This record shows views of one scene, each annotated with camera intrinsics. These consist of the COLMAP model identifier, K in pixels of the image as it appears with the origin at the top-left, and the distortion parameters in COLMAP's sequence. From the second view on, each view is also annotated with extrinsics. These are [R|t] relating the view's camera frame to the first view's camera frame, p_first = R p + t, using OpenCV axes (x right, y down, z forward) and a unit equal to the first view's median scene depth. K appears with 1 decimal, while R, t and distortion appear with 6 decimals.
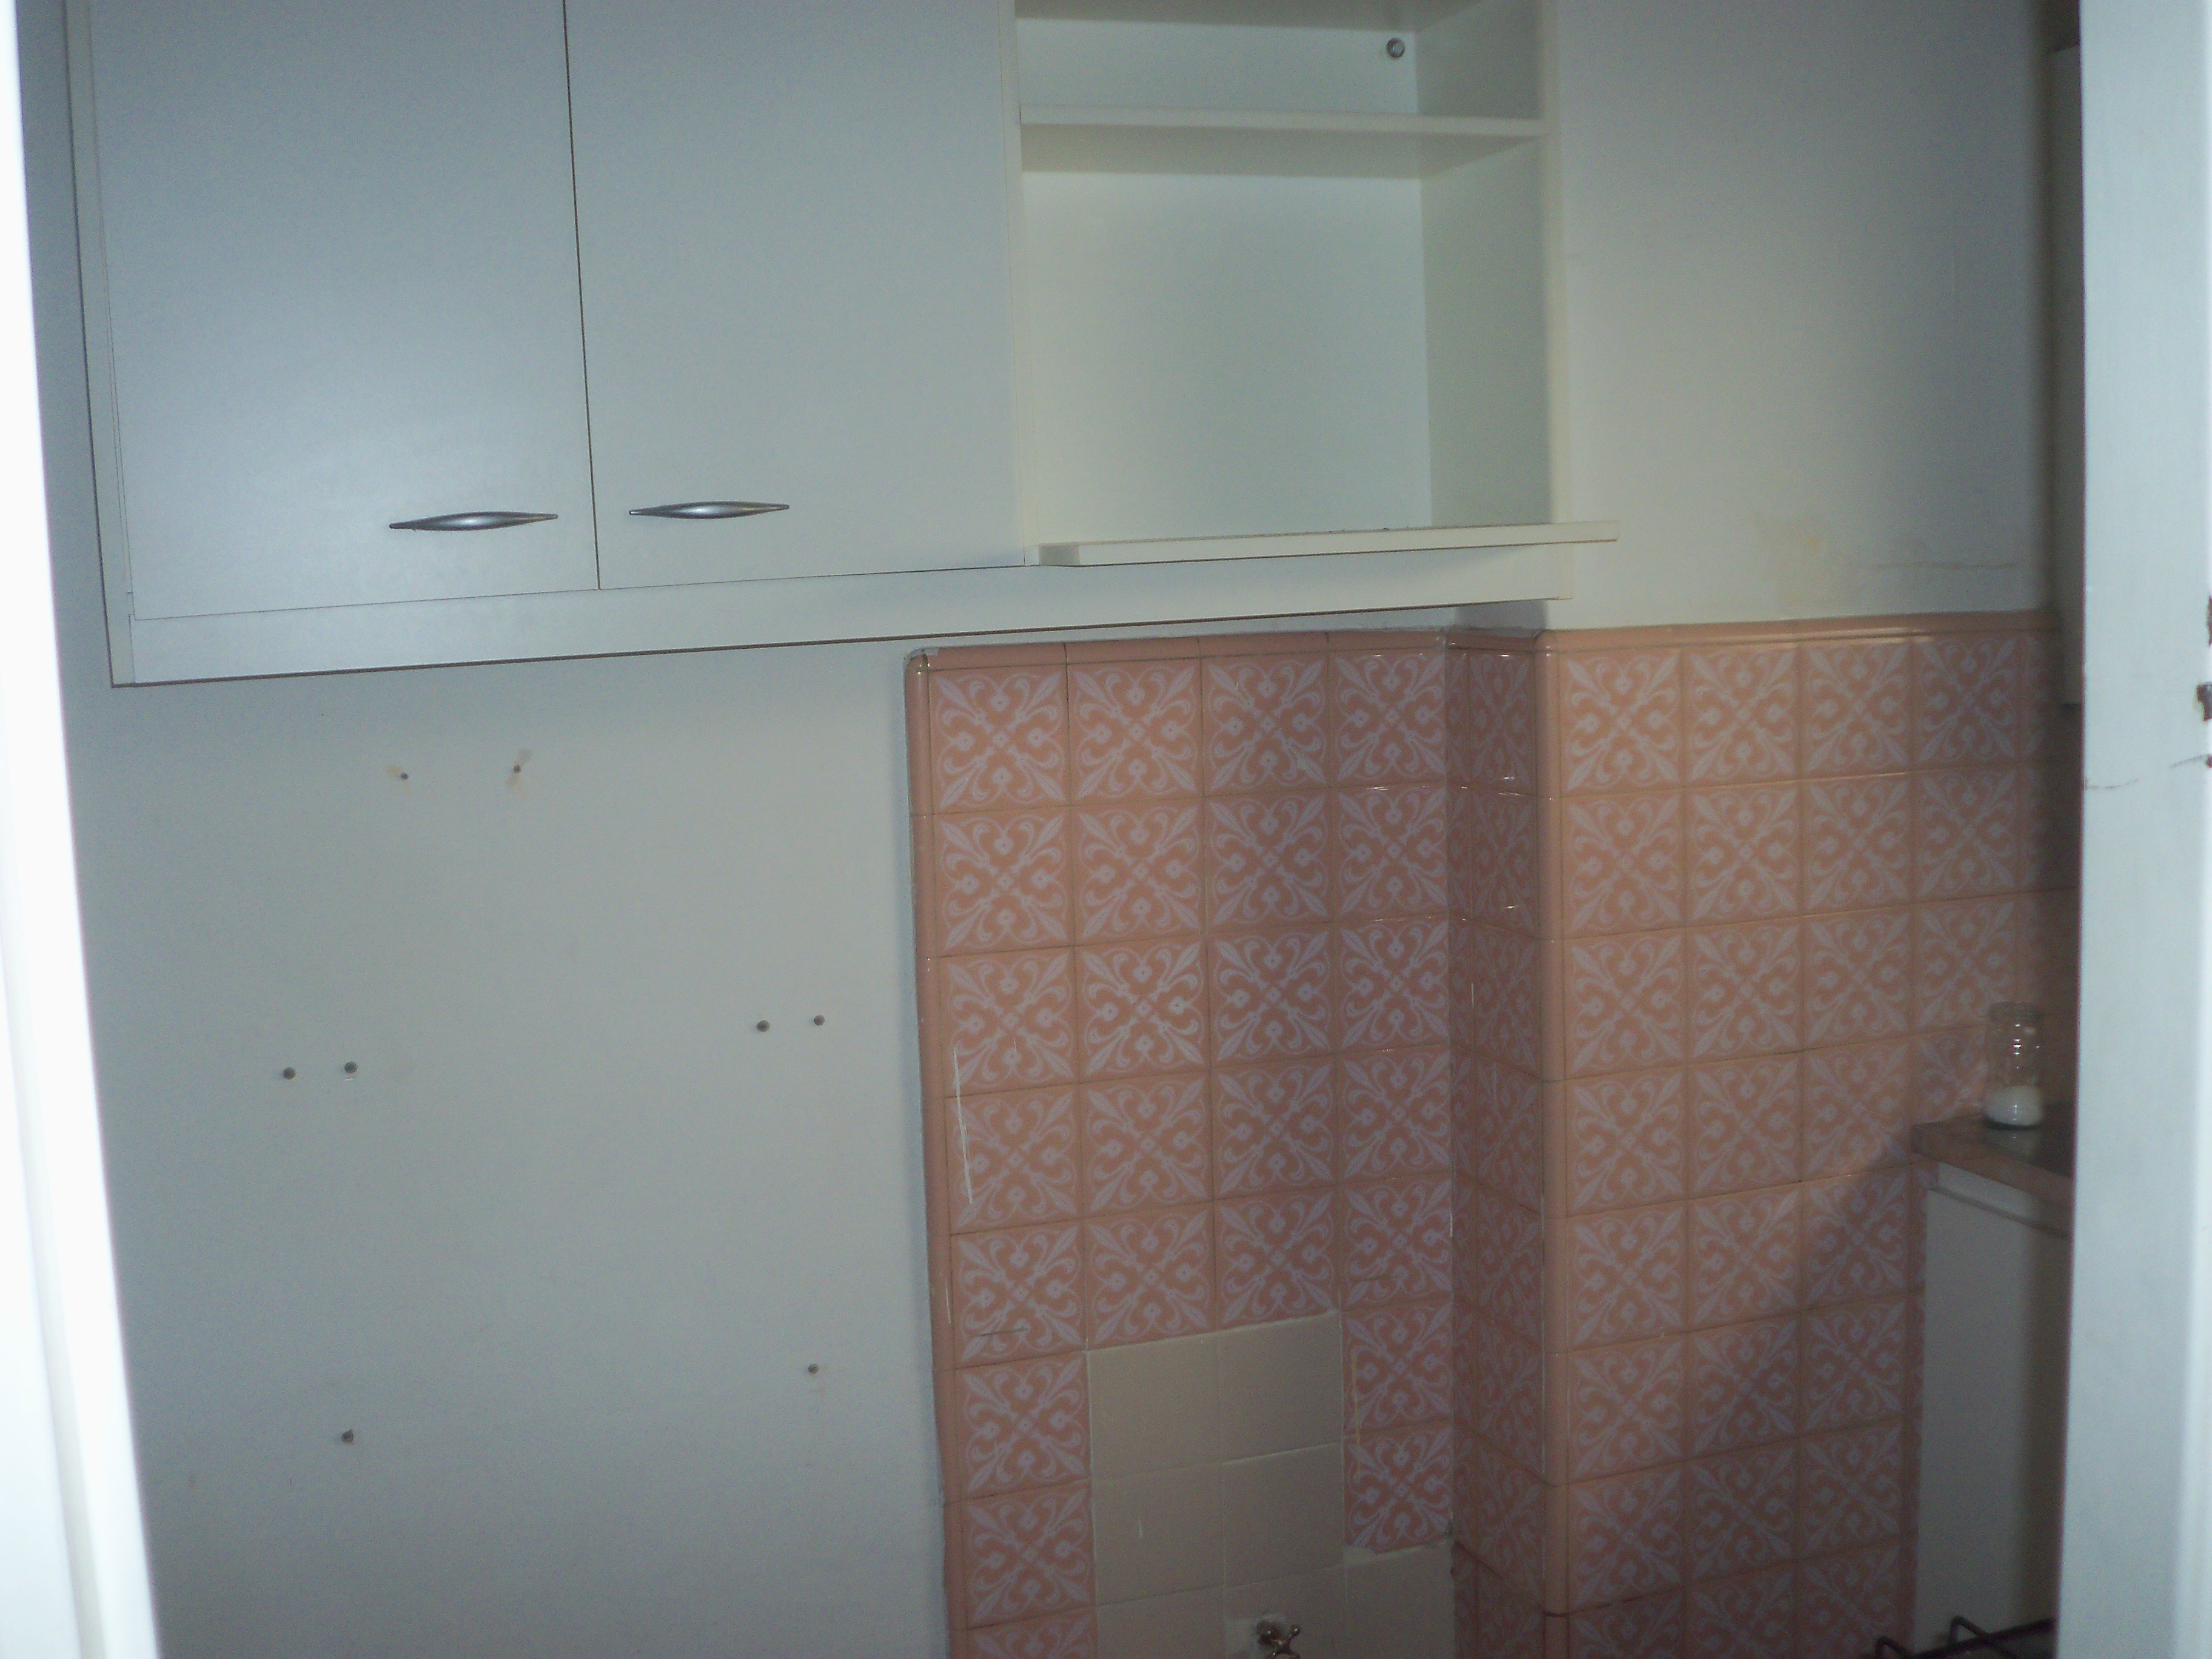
lens RADIAL K [[2284.6, 0, 1093.9], [0, 2284.6, 816.5], [0, 0, 1]] dist [-0.149544, 0.080710]
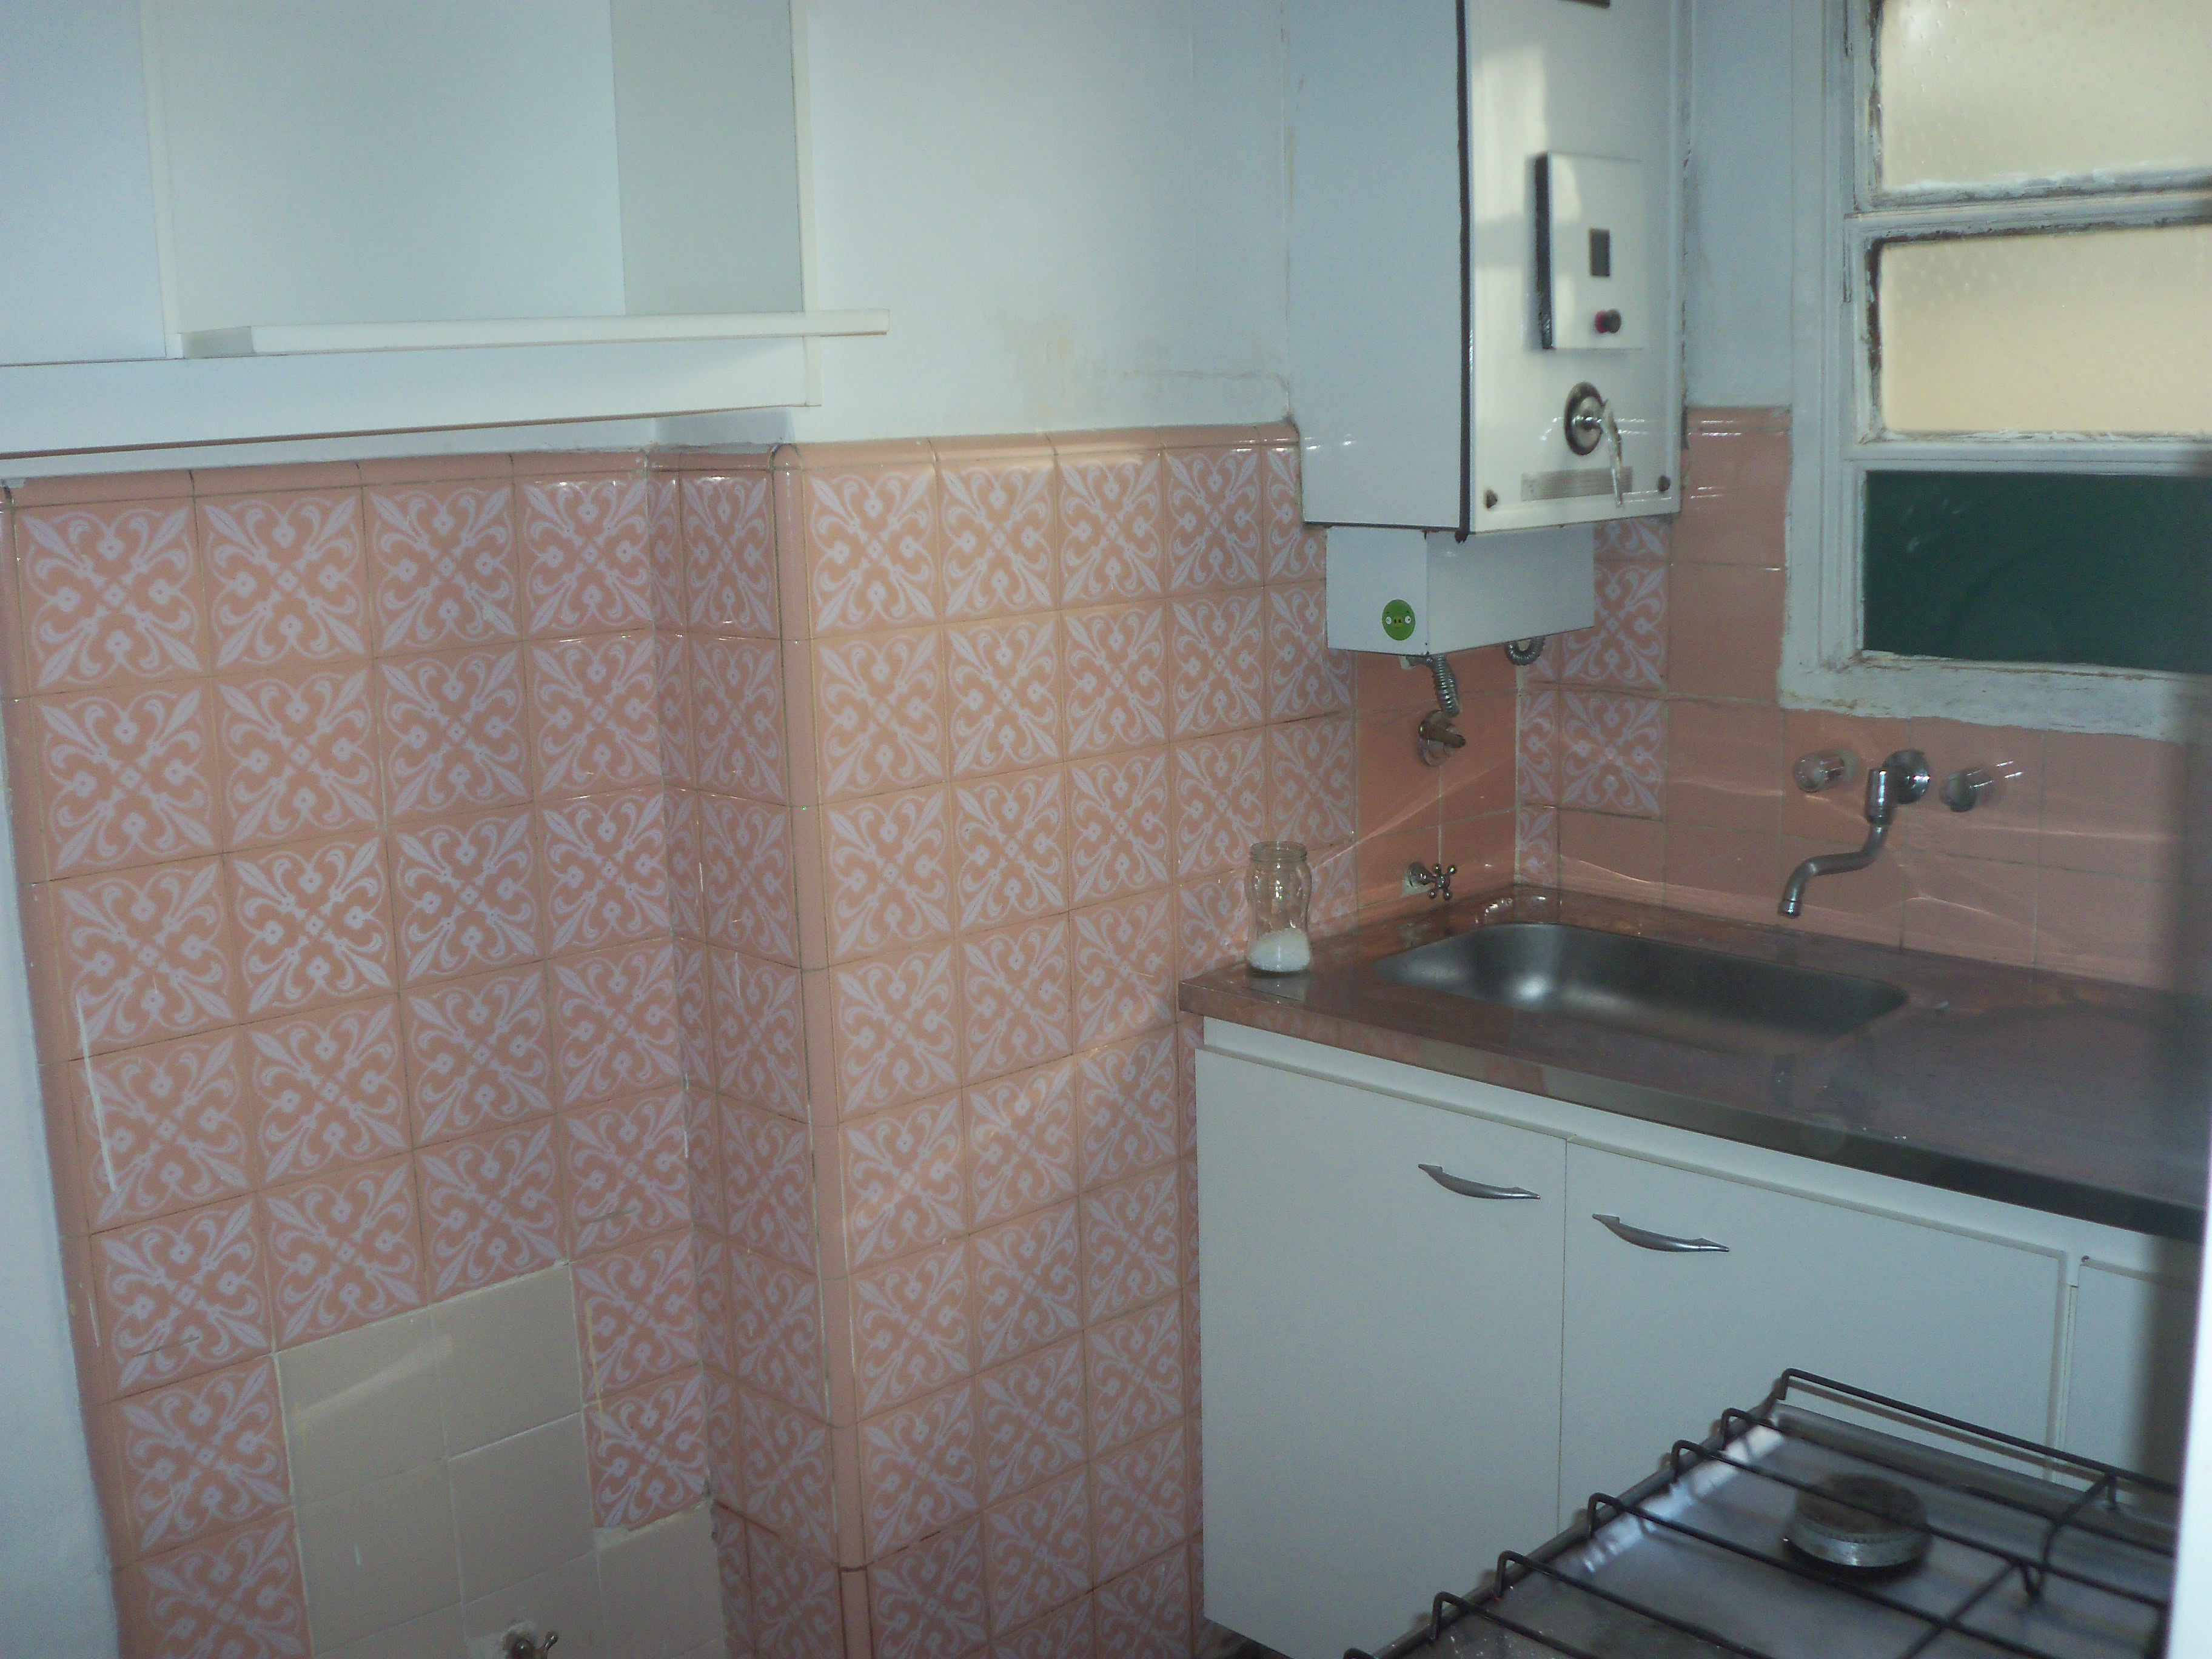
lens RADIAL K [[2284.6, 0, 1093.9], [0, 2284.6, 816.5], [0, 0, 1]] dist [-0.149544, 0.080710]
pose [[0.899829, -0.068107, 0.430893, -0.069587], [0.043128, 0.996787, 0.067488, 0.004316], [-0.434105, -0.042145, 0.899876, 0.168278]]
